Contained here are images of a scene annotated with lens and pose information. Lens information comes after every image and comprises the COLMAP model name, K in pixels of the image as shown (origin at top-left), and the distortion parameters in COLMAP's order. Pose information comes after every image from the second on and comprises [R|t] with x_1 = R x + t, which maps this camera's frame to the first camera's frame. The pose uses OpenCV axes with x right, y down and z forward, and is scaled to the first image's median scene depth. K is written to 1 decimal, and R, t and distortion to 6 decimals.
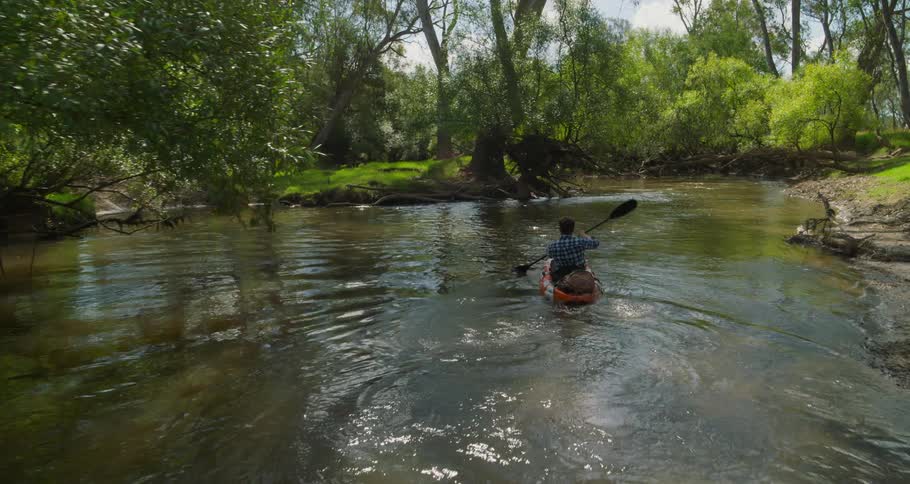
lens RADIAL K [[606.4, 0, 455.0], [0, 606.4, 242.0], [0, 0, 1]] dist [-0.132789, 0.085440]
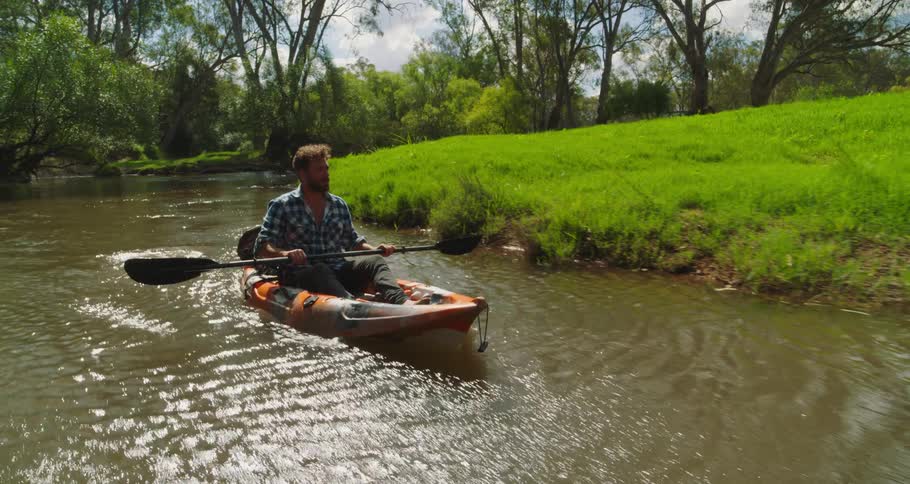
lens RADIAL K [[606.4, 0, 455.0], [0, 606.4, 242.0], [0, 0, 1]] dist [-0.132789, 0.085440]
pose [[0.974837, -0.037907, 0.219672, 0.107844], [0.038788, 0.999247, 0.000301, 0.087271], [-0.219518, 0.008227, 0.975574, -0.430585]]
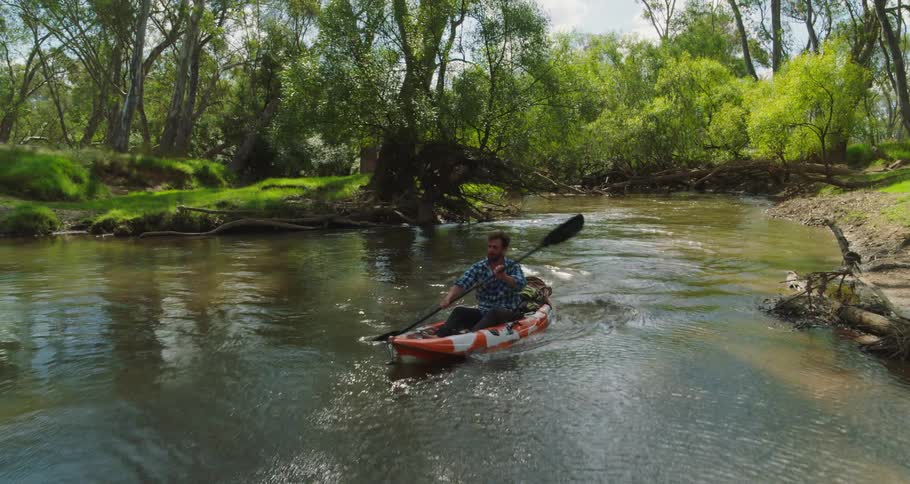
lens RADIAL K [[606.4, 0, 455.0], [0, 606.4, 242.0], [0, 0, 1]] dist [-0.132789, 0.085440]
pose [[0.999767, -0.004083, 0.021182, 0.082369], [0.004749, 0.999493, -0.031492, -0.014980], [-0.021042, 0.031585, 0.999280, 0.144194]]
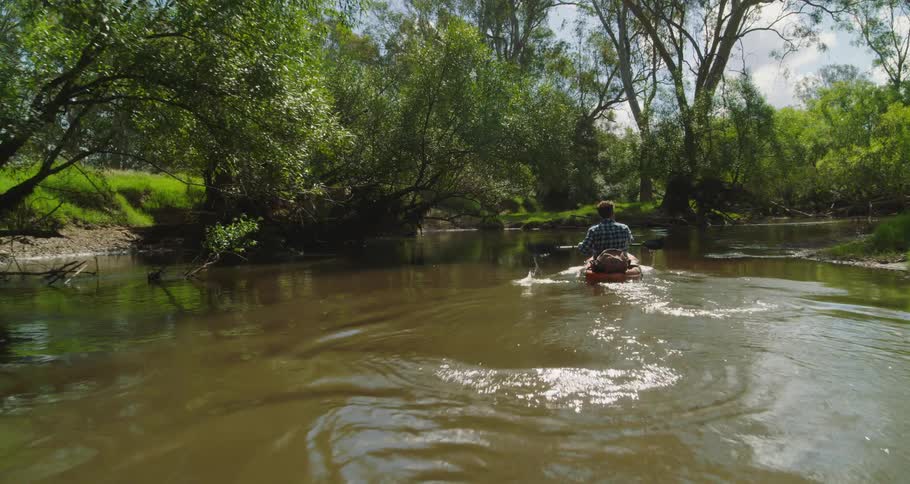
lens RADIAL K [[606.4, 0, 455.0], [0, 606.4, 242.0], [0, 0, 1]] dist [-0.132789, 0.085440]
pose [[0.938850, 0.001737, -0.344323, 0.035789], [-0.035030, 0.995281, -0.090495, 0.062207], [0.342541, 0.097023, 0.934480, -0.252169]]
